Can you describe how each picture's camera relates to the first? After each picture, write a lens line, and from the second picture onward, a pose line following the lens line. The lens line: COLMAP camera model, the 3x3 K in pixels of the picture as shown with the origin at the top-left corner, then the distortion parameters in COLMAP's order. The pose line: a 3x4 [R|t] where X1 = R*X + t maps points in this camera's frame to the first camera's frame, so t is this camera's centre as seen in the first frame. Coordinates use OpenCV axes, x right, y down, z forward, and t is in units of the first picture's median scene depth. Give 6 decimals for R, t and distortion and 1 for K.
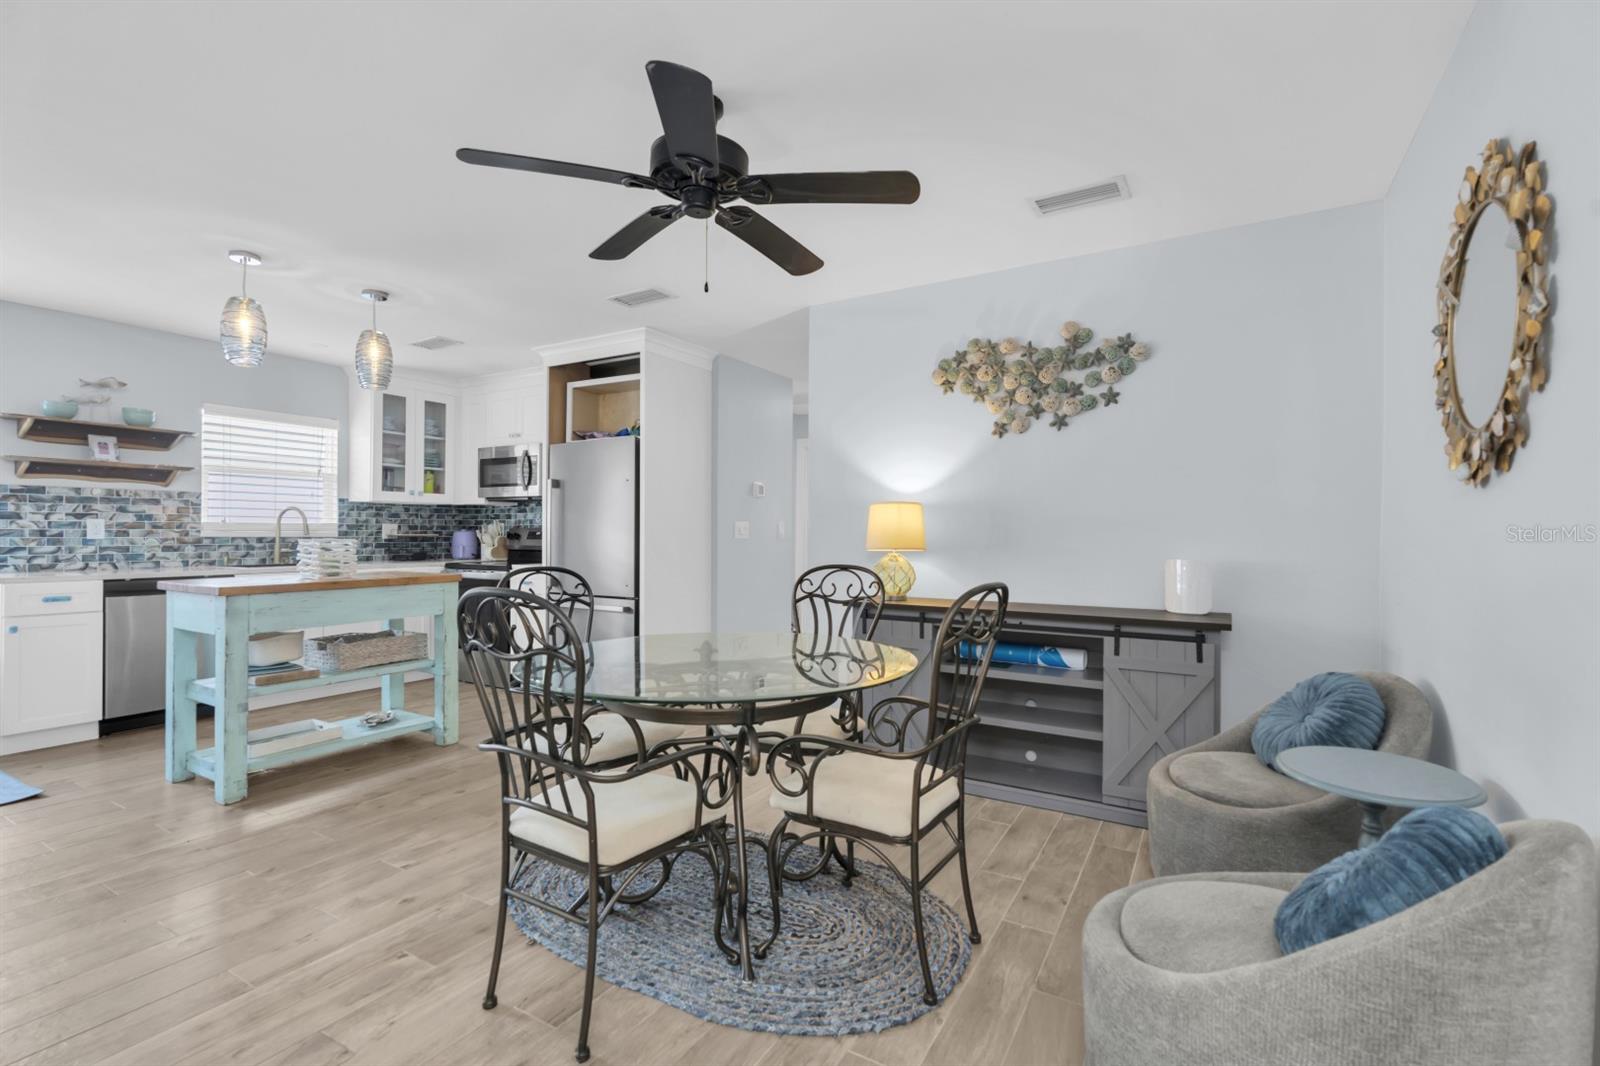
lens RADIAL K [[715.3, 0, 777.9], [0, 715.3, 532.4], [0, 0, 1]] dist [0.002988, 0.000826]
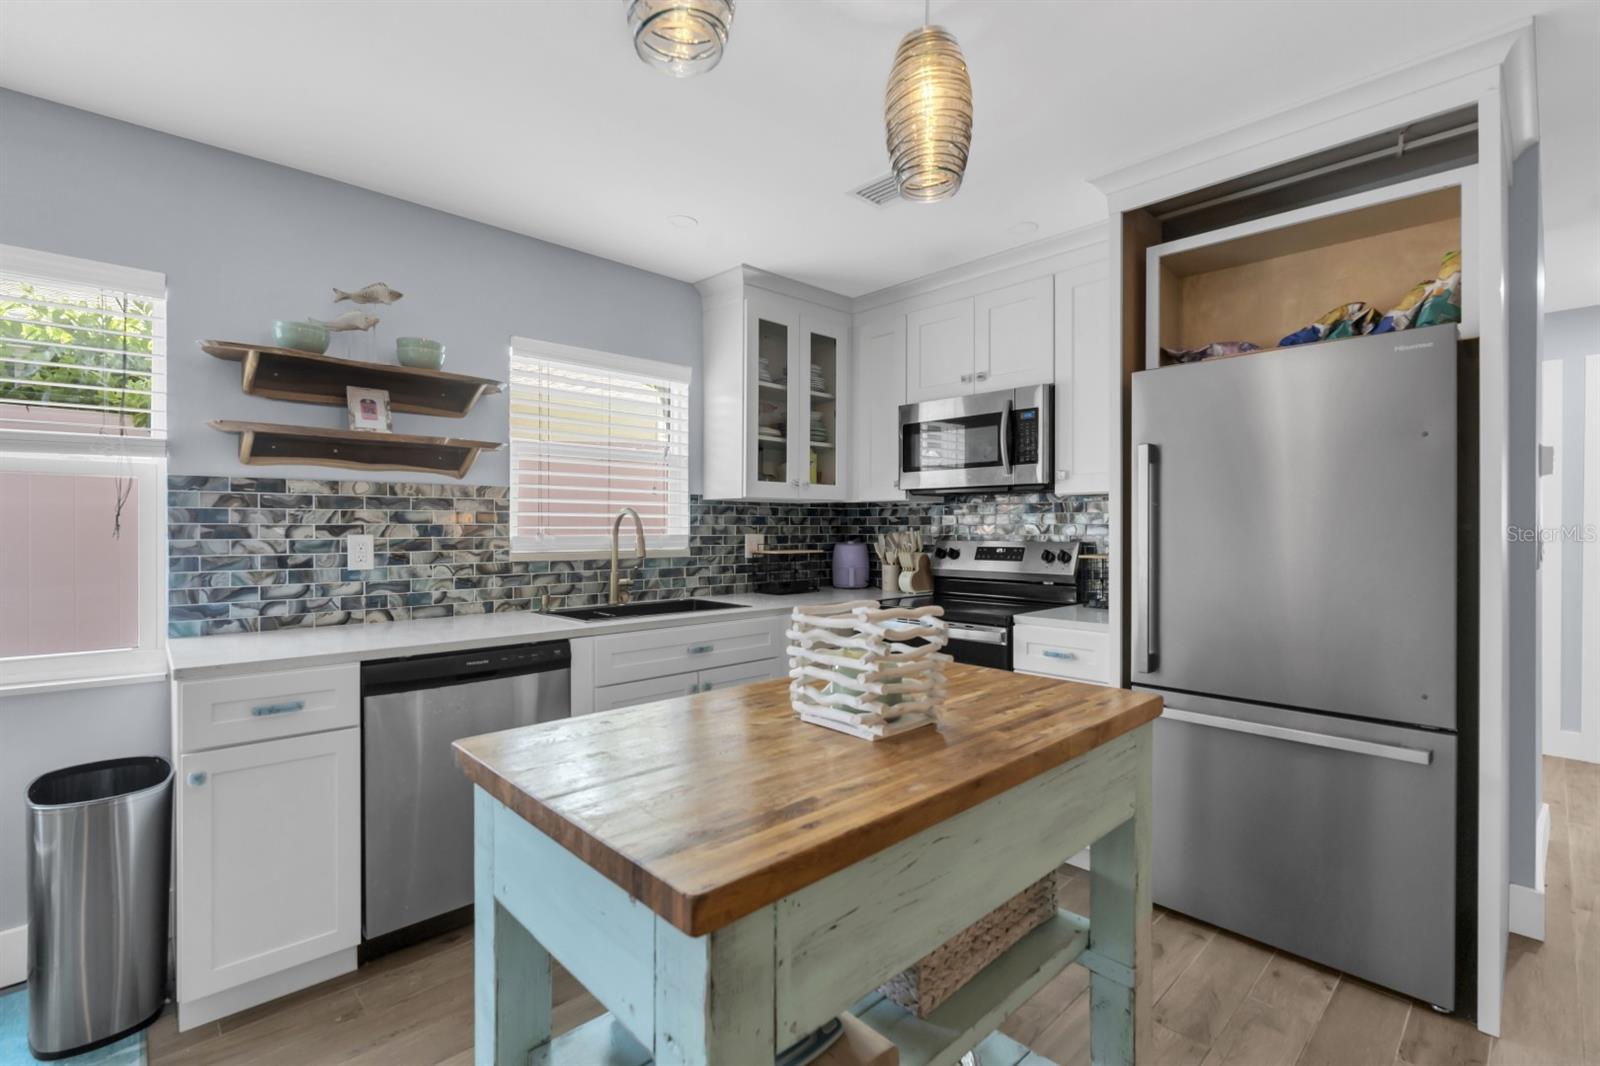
lens RADIAL K [[709.7, 0, 776.8], [0, 709.7, 532.7], [0, 0, 1]] dist [-0.002209, 0.000050]
pose [[0.960836, -0.003827, -0.277090, -0.429857], [0.005177, 0.999978, 0.004140, -0.019365], [0.277068, -0.005412, 0.960835, 0.497225]]
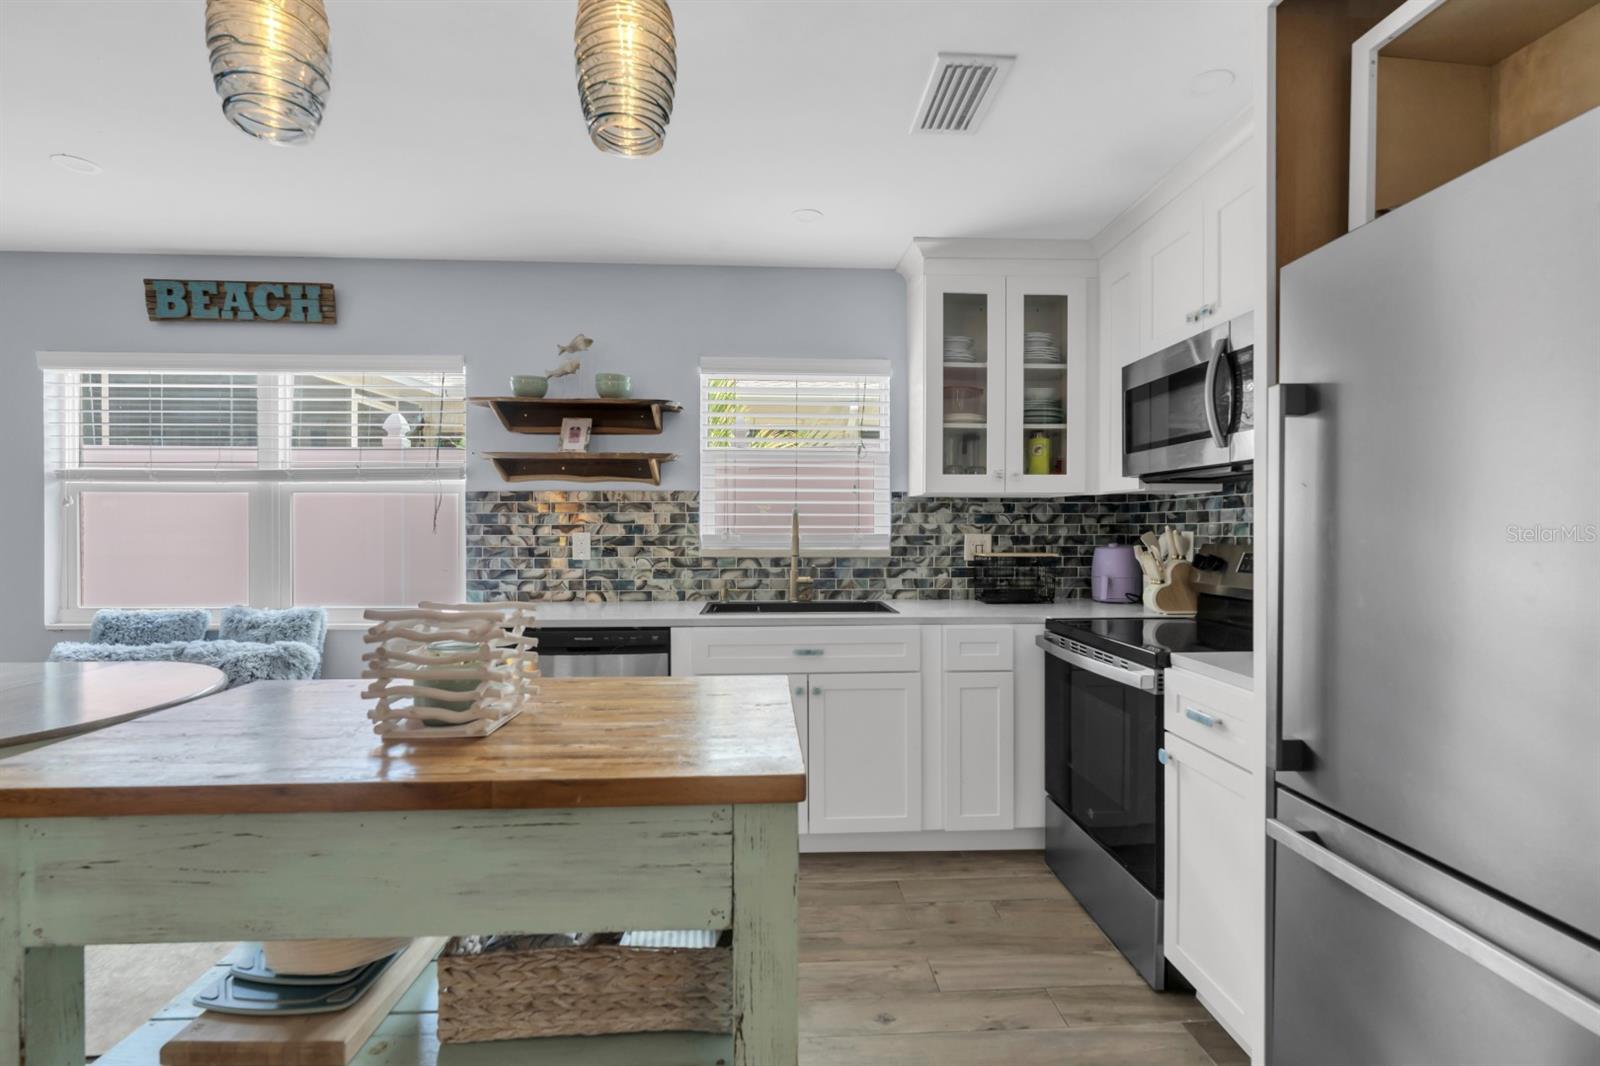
lens RADIAL K [[710.2, 0, 804.5], [0, 710.2, 531.4], [0, 0, 1]] dist [-0.014674, 0.006480]
pose [[0.571284, -0.000669, -0.820752, -0.201164], [0.002999, 0.999995, 0.001273, -0.018455], [0.820747, -0.003189, 0.571283, 0.702864]]
